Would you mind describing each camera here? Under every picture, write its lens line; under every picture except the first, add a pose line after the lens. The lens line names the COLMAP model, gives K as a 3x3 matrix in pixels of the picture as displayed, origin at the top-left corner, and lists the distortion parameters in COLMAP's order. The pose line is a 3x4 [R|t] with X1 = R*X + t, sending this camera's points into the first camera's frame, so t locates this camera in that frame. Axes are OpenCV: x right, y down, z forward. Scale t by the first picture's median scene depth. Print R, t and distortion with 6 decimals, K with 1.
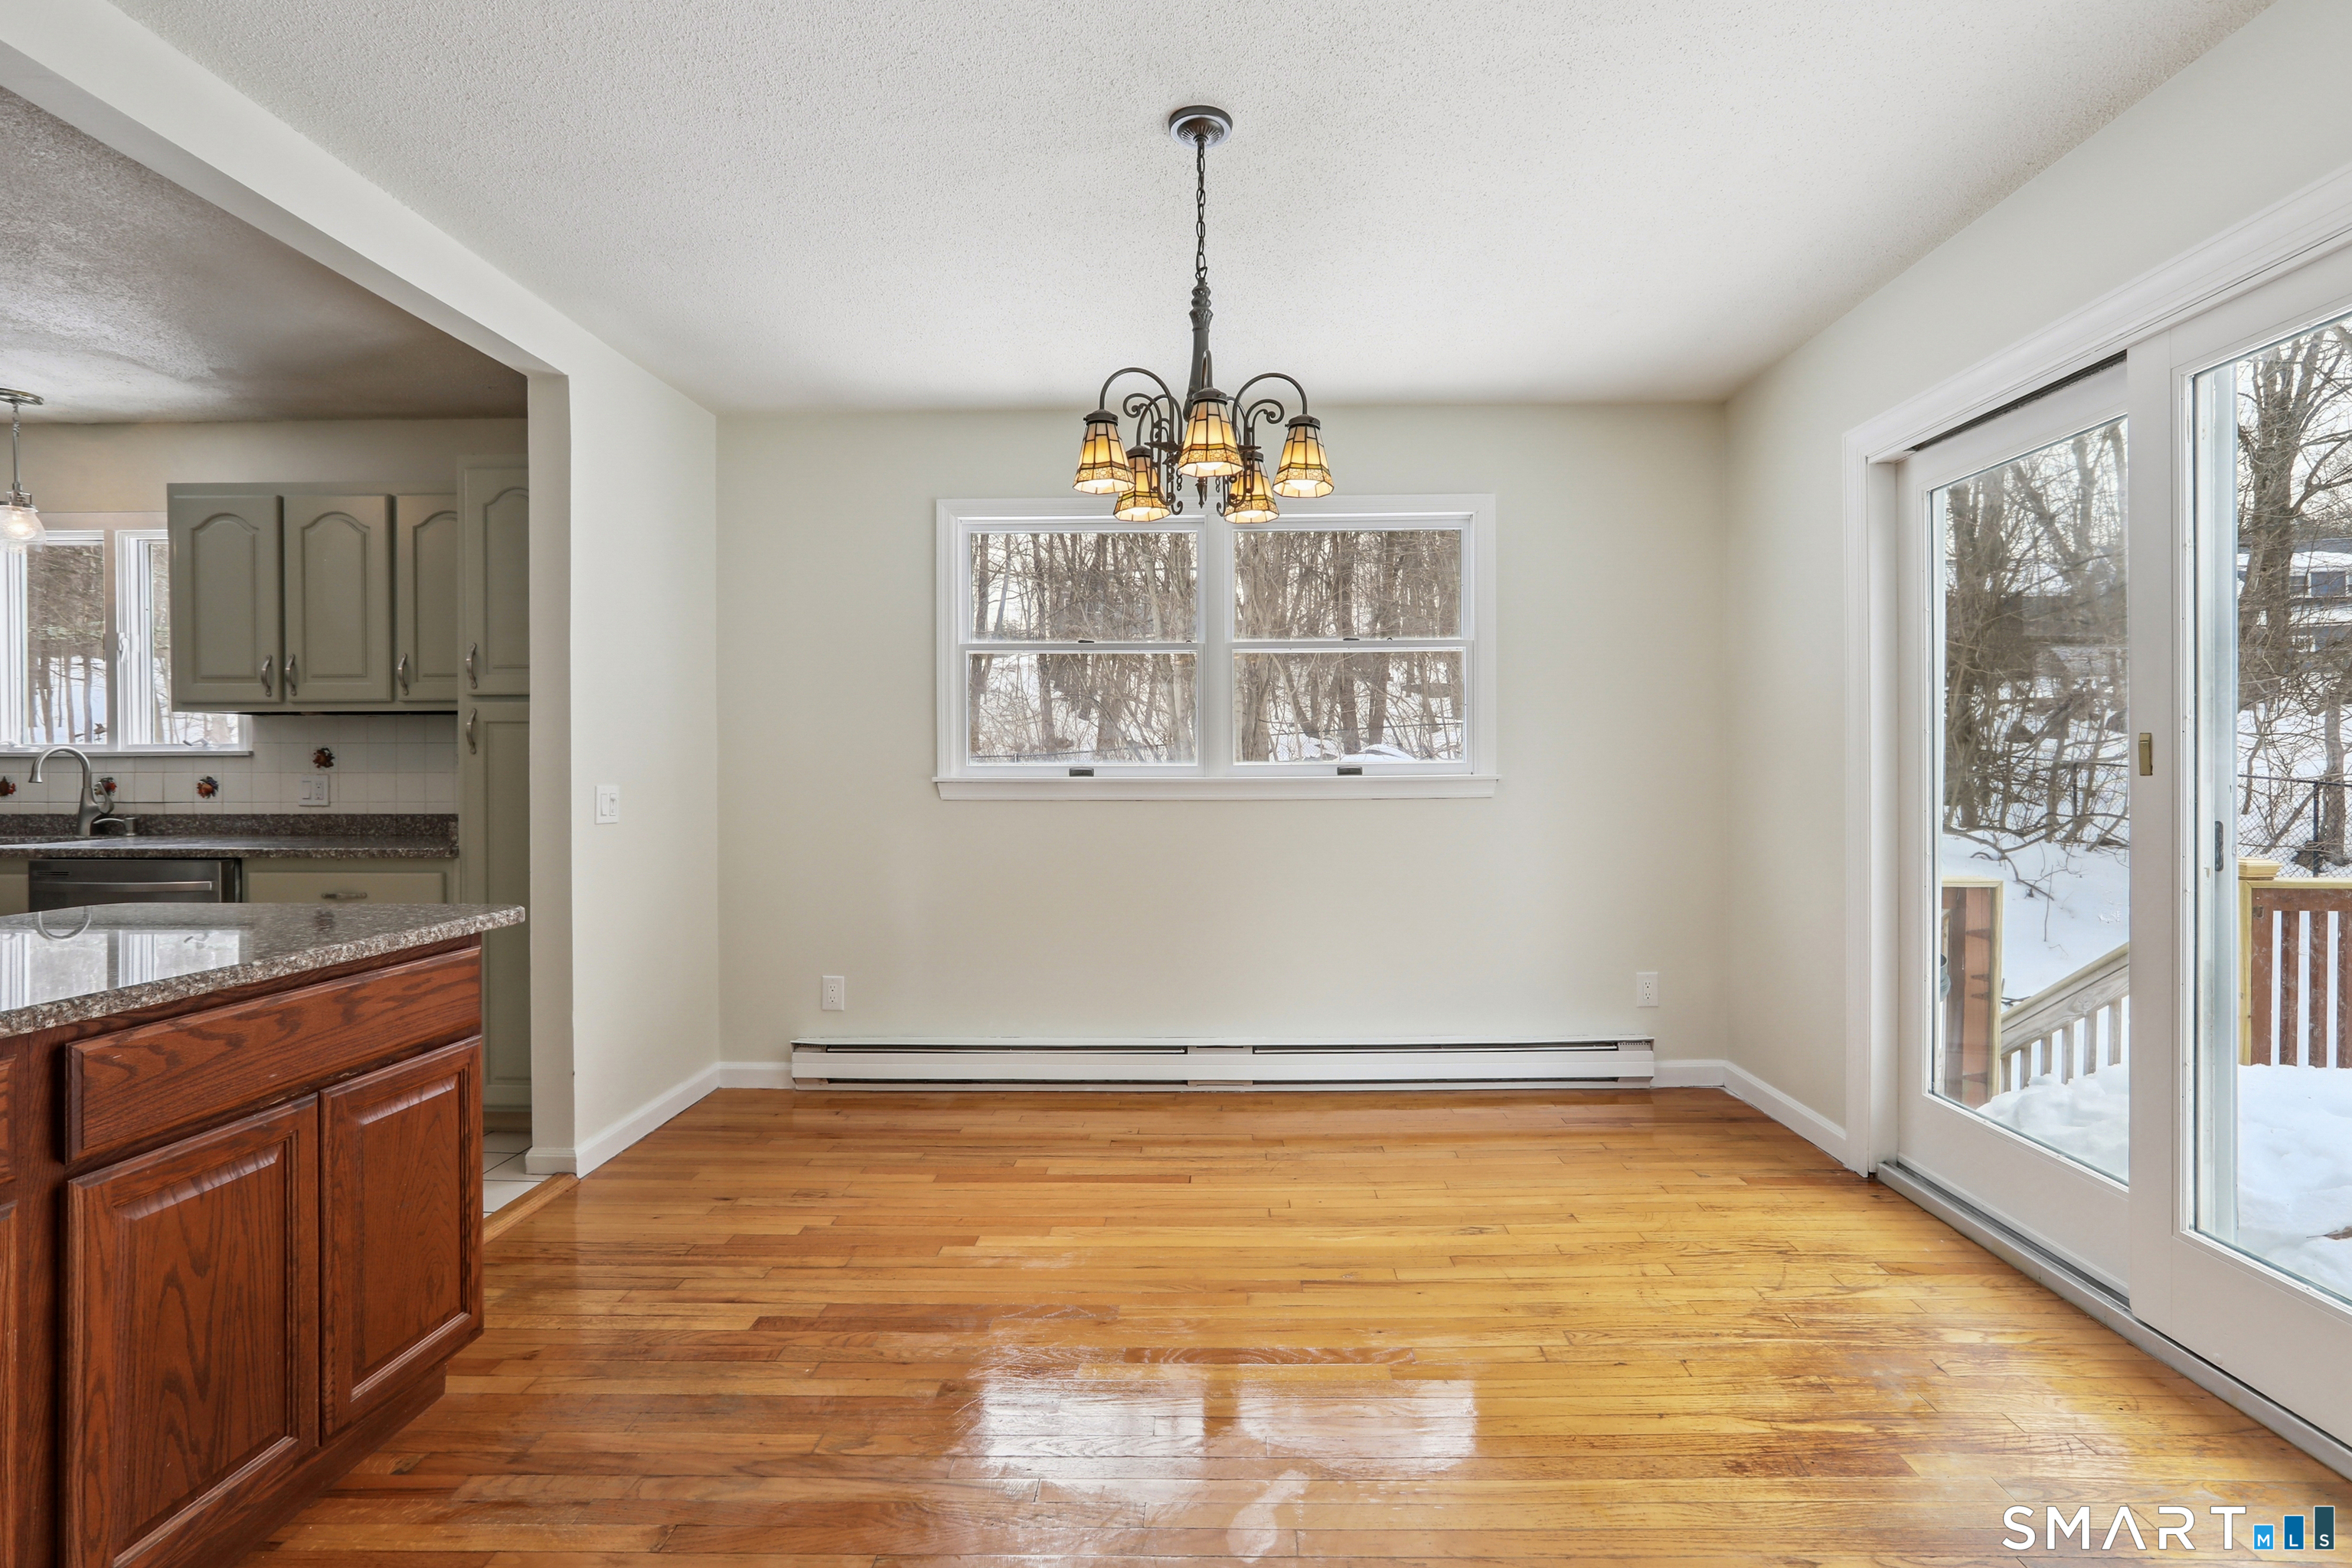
lens RADIAL K [[1089.1, 0, 1181.9], [0, 1089.1, 772.7], [0, 0, 1]] dist [-0.033444, 0.015730]
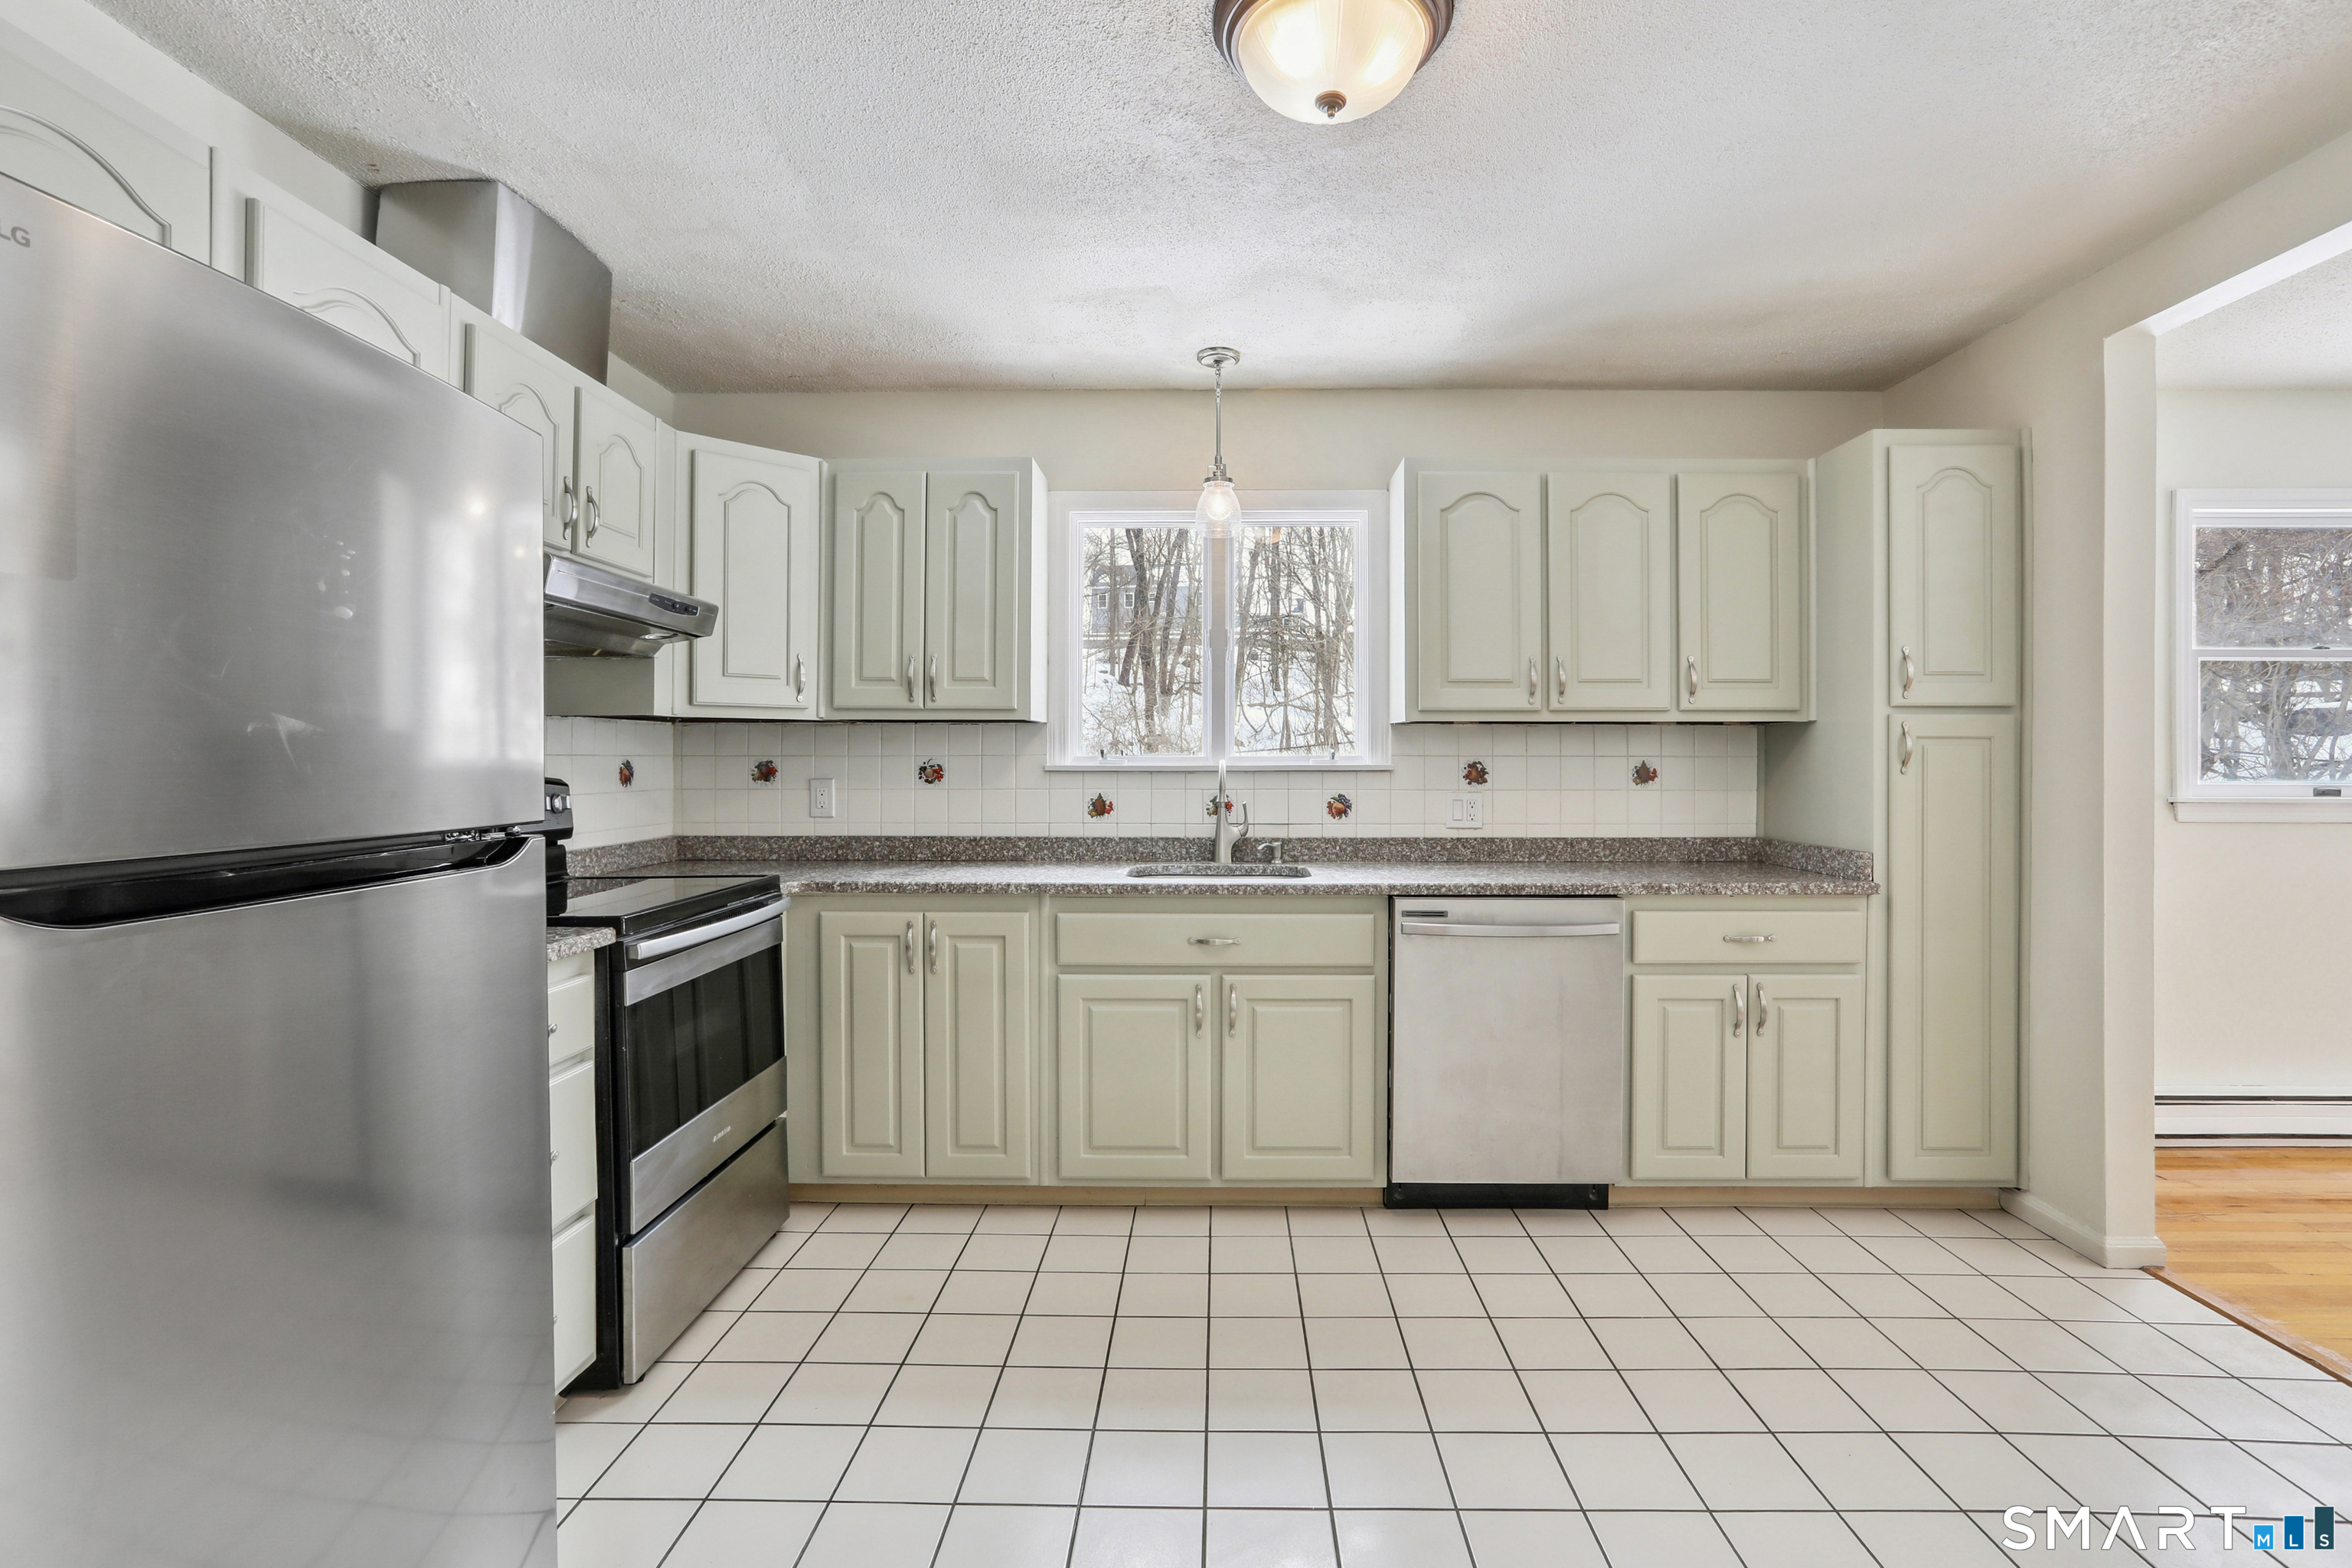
lens RADIAL K [[1089.1, 0, 1164.3], [0, 1089.1, 761.0], [0, 0, 1]] dist [-0.033444, 0.015730]
pose [[0.999903, 0.003458, 0.013482, -1.073545], [-0.003345, 0.999959, -0.008374, -0.015671], [-0.013510, 0.008328, 0.999874, 0.119680]]
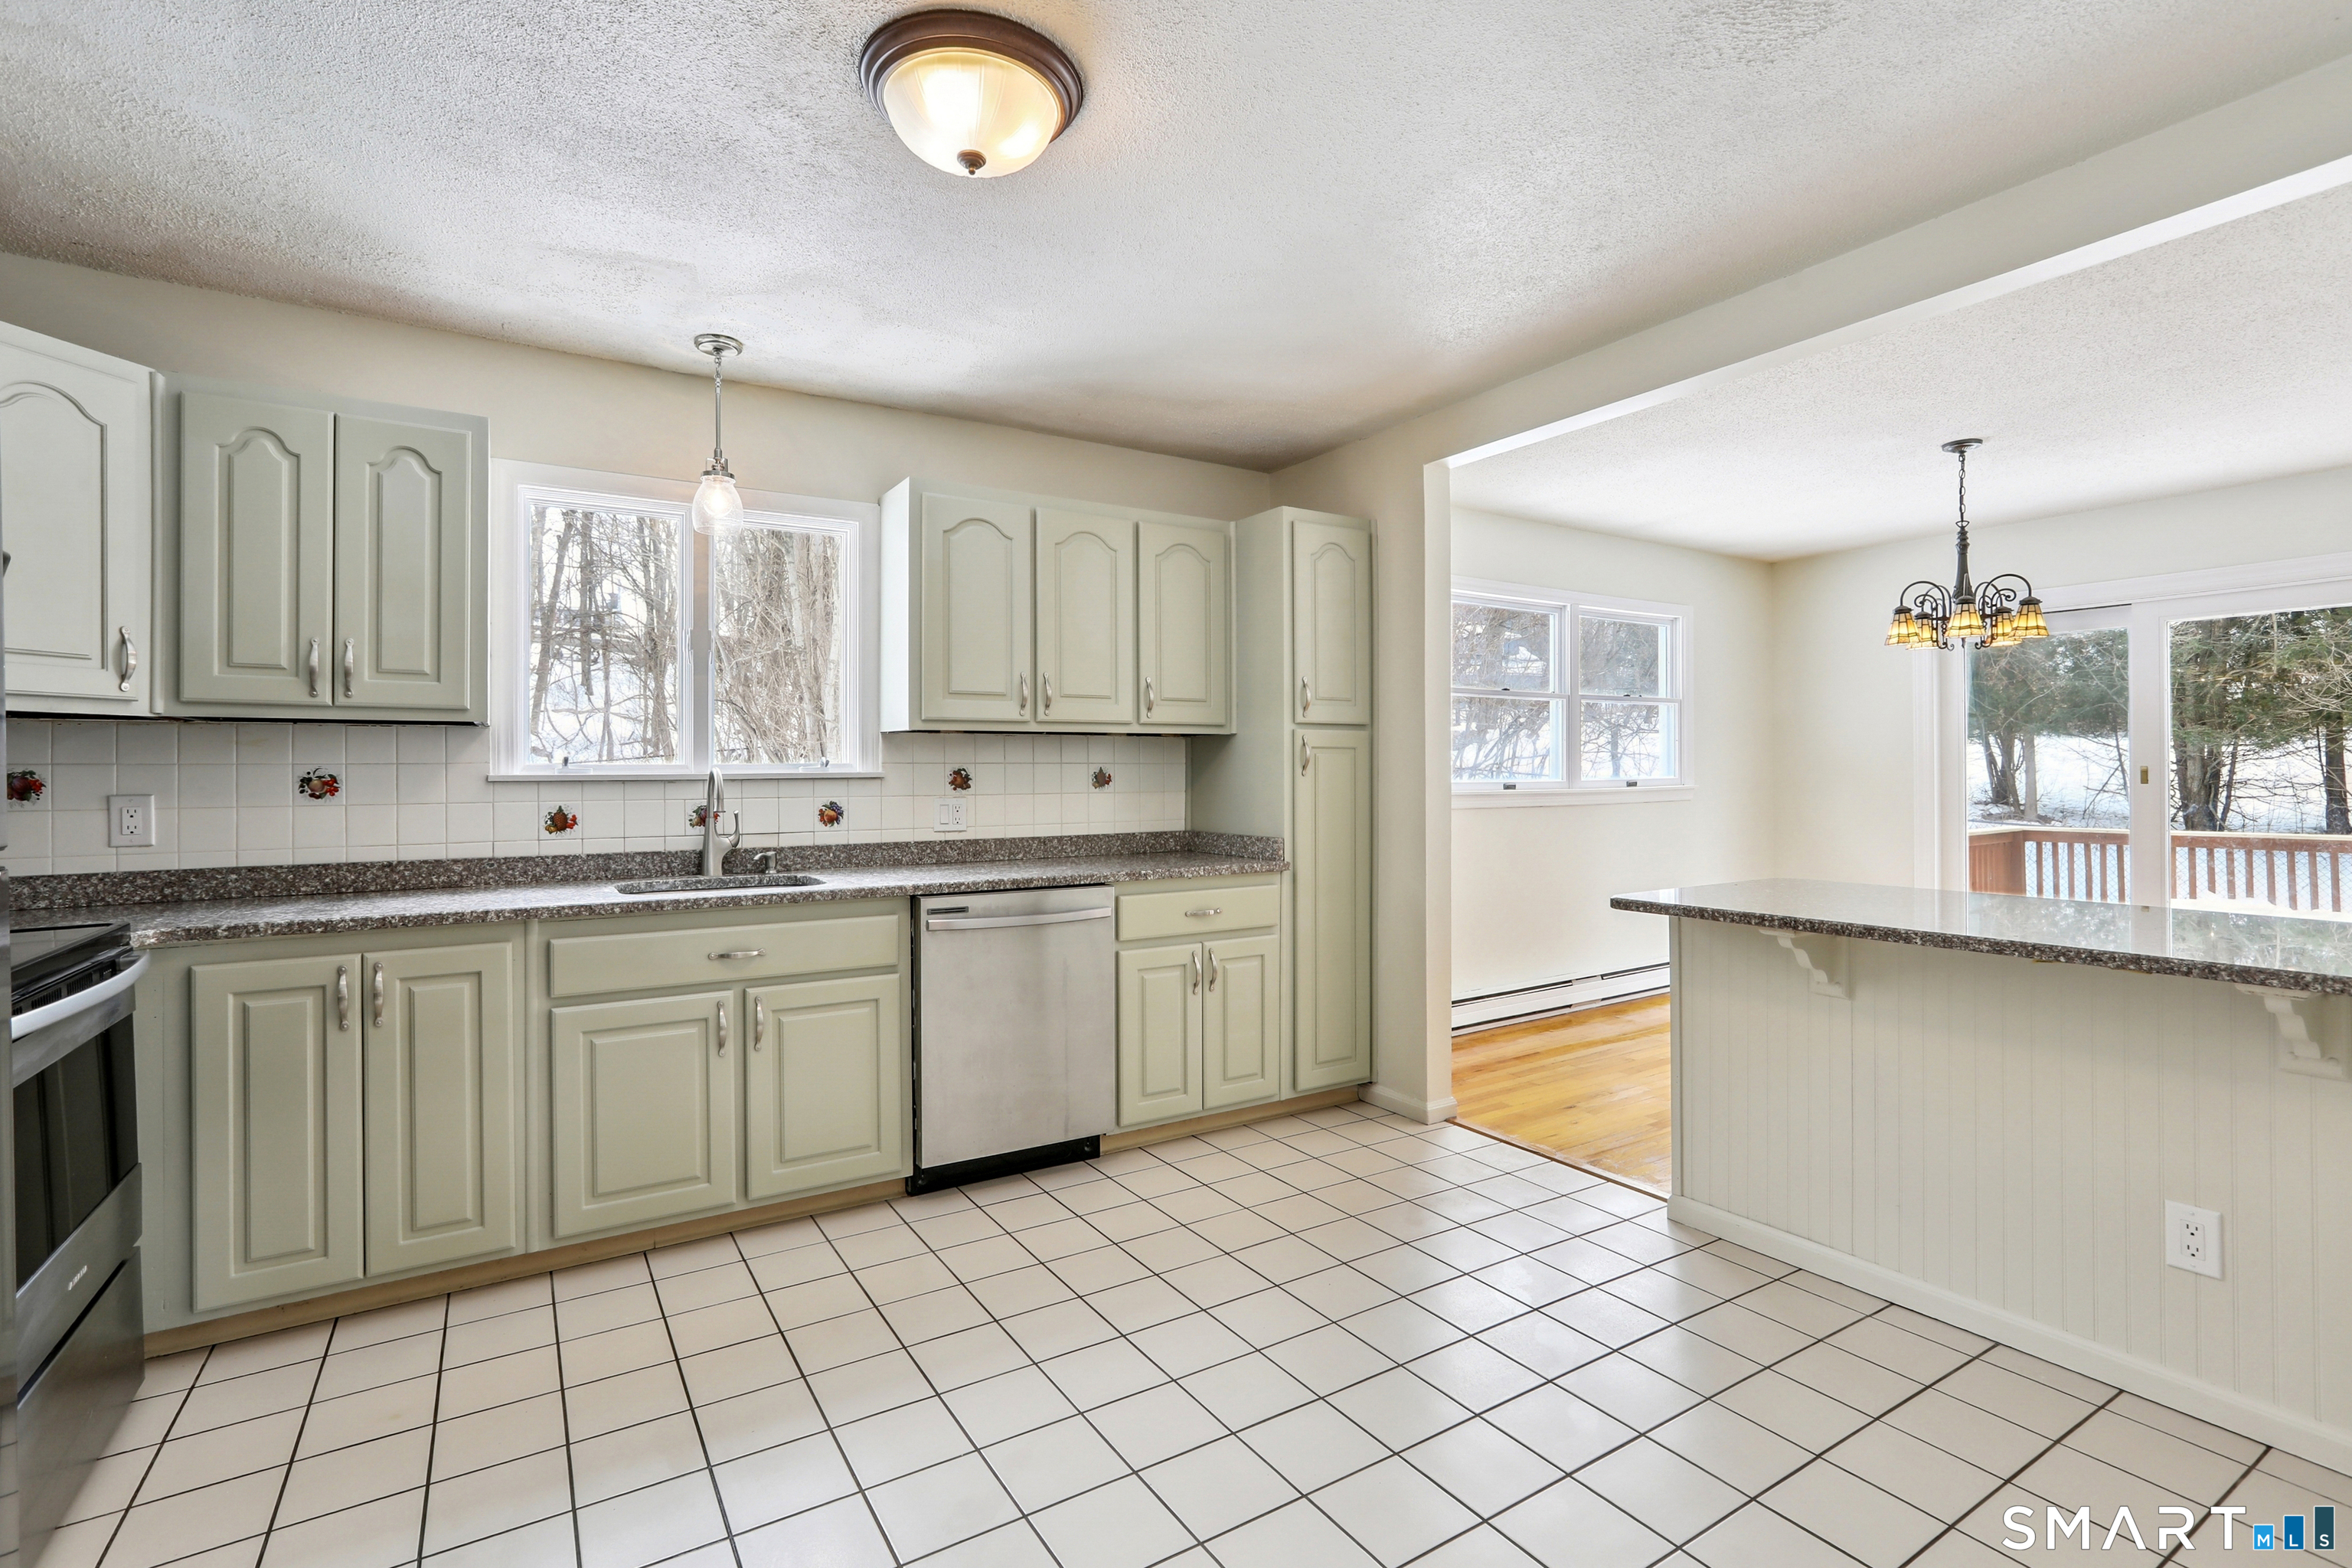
lens RADIAL K [[1089.1, 0, 1178.9], [0, 1089.1, 772.1], [0, 0, 1]] dist [-0.033444, 0.015730]
pose [[0.831215, -0.002395, 0.555946, -1.176120], [0.007139, 0.999954, -0.006366, -0.012899], [-0.555906, 0.009260, 0.831194, 0.110230]]
